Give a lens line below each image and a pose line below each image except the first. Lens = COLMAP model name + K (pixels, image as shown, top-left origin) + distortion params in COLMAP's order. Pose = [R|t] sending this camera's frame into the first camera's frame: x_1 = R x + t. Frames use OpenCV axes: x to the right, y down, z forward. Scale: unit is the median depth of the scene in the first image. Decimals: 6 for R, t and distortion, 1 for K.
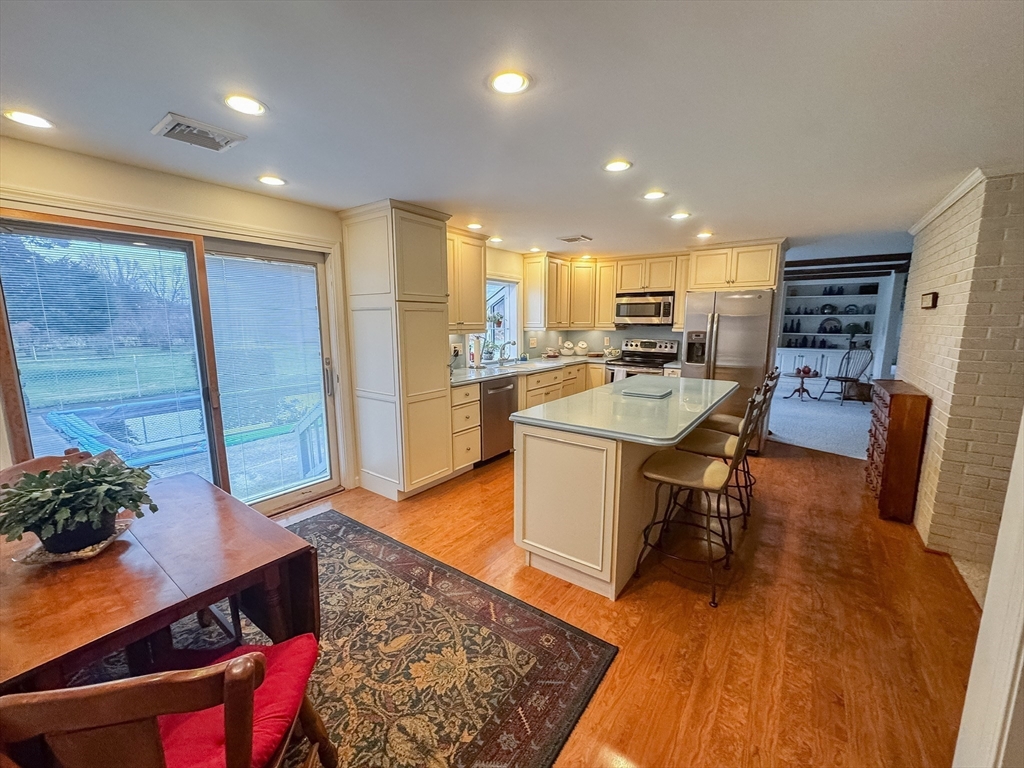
lens RADIAL K [[412.3, 0, 512.2], [0, 412.3, 384.5], [0, 0, 1]] dist [-0.003063, -0.000313]
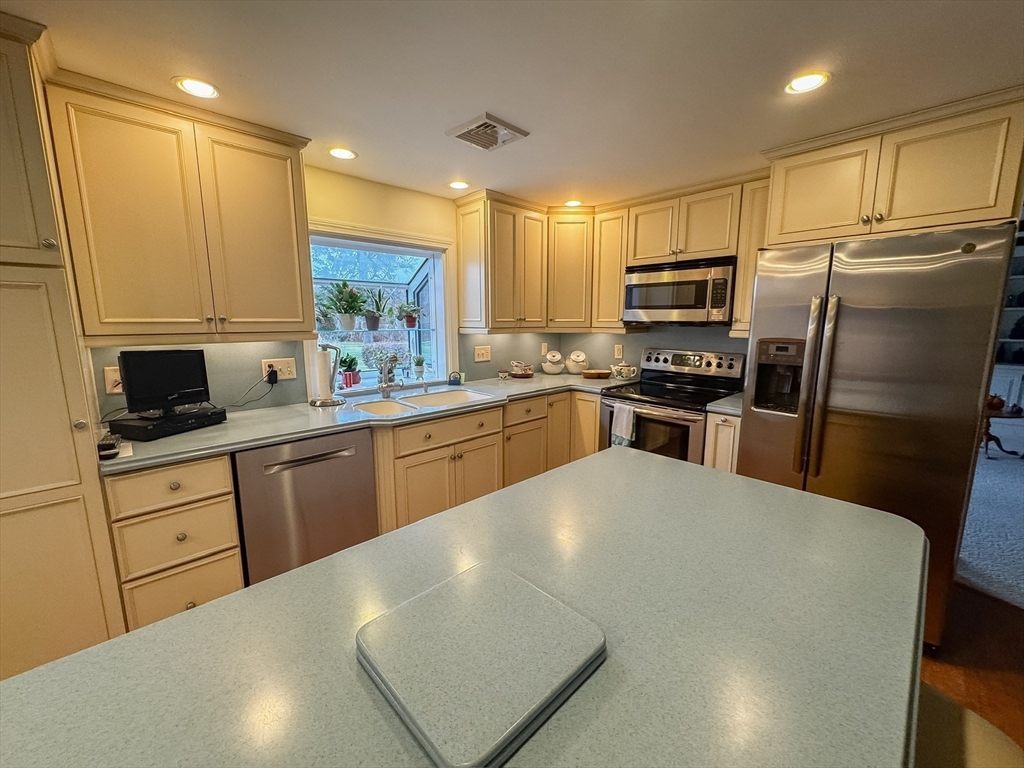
lens RADIAL K [[412.3, 0, 510.8], [0, 412.3, 384.0], [0, 0, 1]] dist [-0.003063, -0.000313]
pose [[0.983645, 0.028140, -0.177906, 0.209278], [-0.027632, 0.999604, 0.005335, -0.064651], [0.177985, -0.000332, 0.984033, 0.442323]]
